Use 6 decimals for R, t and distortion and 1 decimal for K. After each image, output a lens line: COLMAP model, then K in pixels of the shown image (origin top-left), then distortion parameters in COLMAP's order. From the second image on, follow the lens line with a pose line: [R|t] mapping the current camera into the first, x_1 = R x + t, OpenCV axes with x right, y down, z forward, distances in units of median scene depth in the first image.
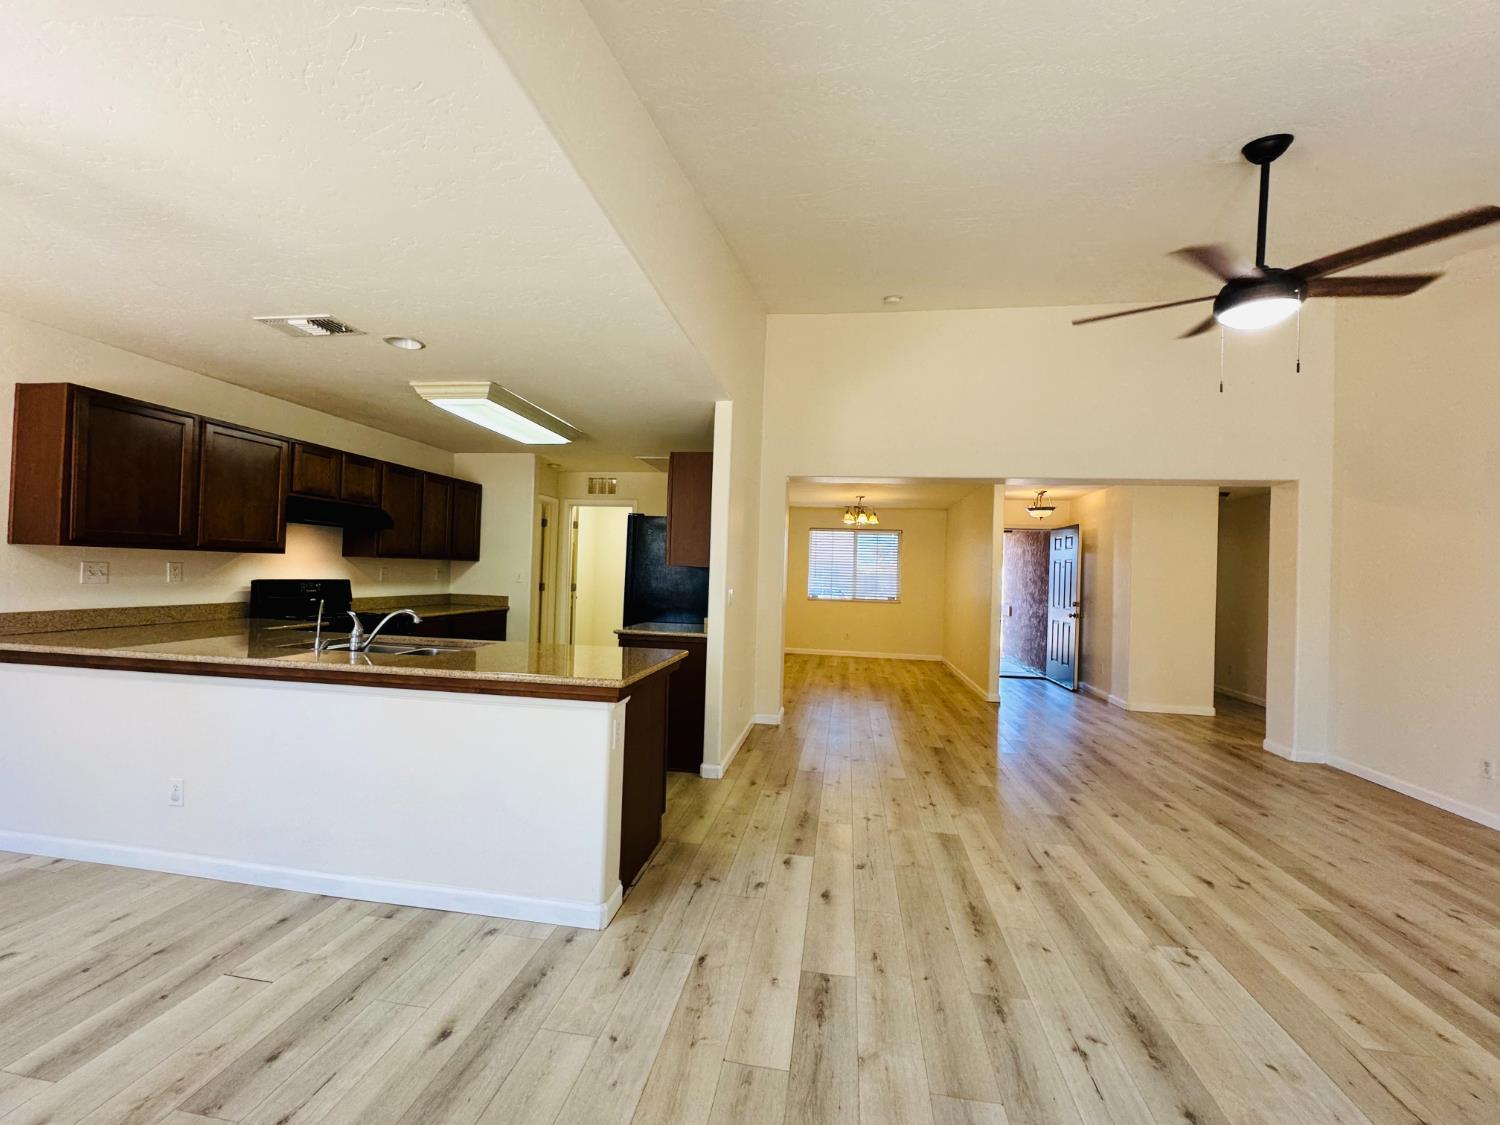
lens RADIAL K [[601.3, 0, 750.1], [0, 601.3, 562.1], [0, 0, 1]] dist [-0.005511, 0.000978]
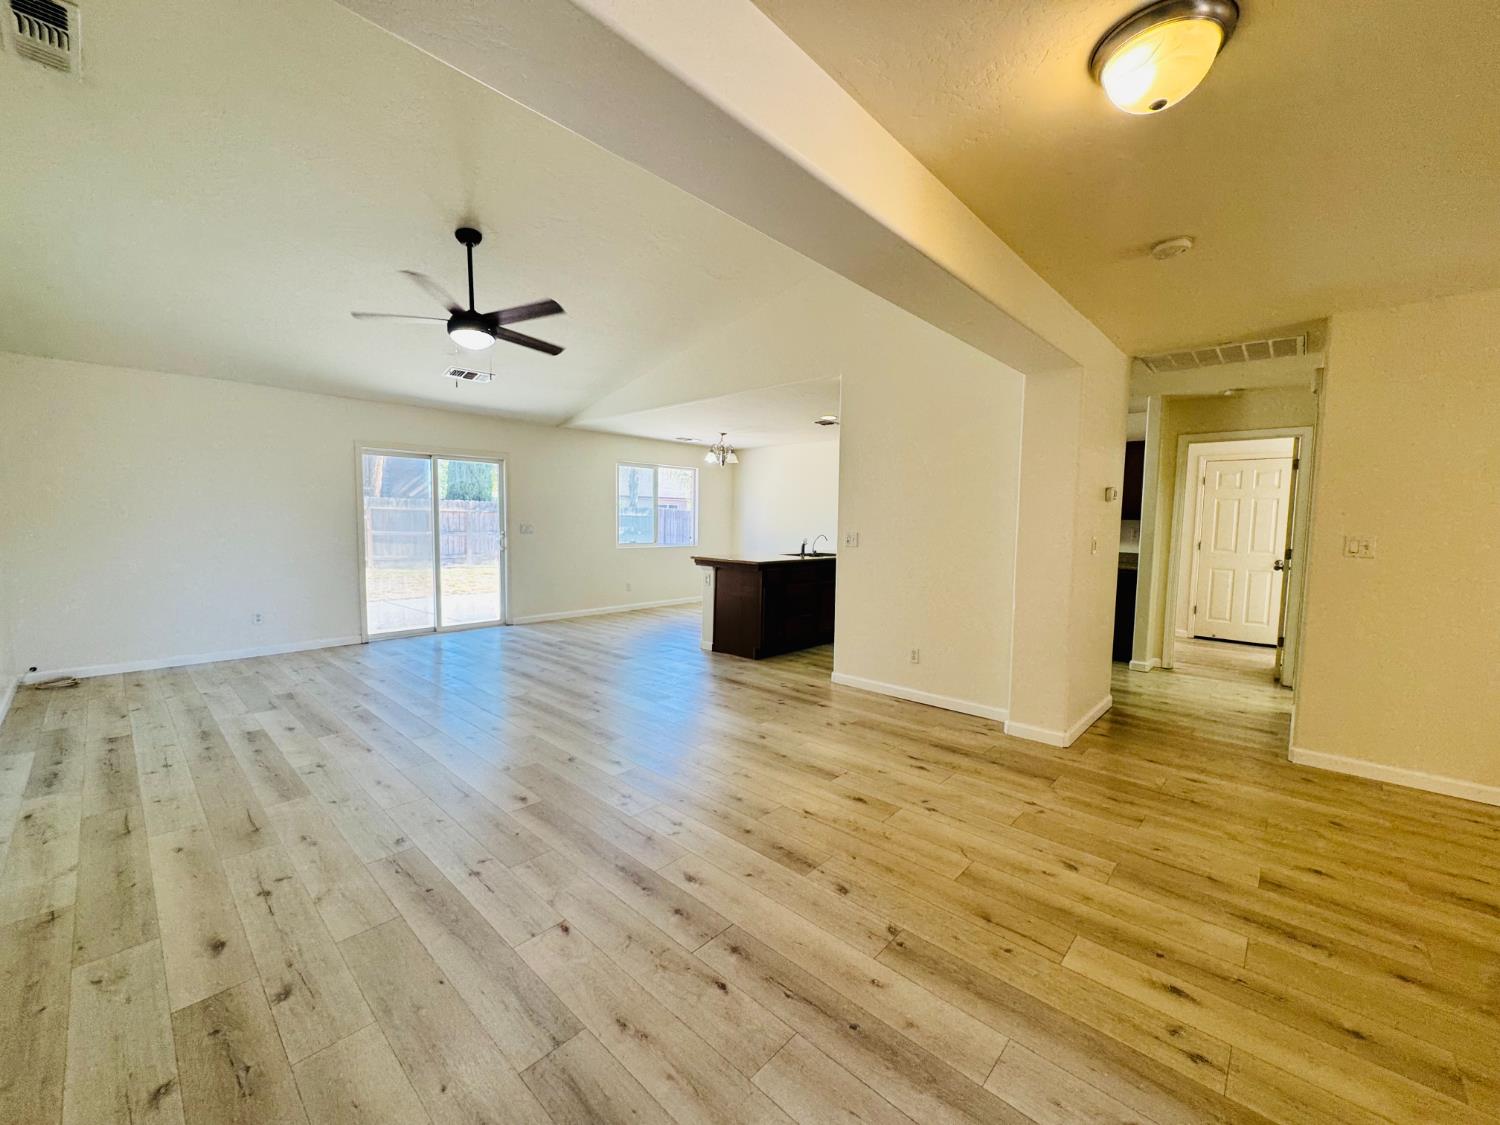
lens RADIAL K [[601.3, 0, 748.8], [0, 601.3, 562.1], [0, 0, 1]] dist [-0.005511, 0.000978]
pose [[-0.555655, 0.020922, -0.831150, 1.327777], [-0.017905, 0.999150, 0.037122, 0.079874], [0.831220, 0.035509, -0.554808, 1.881711]]
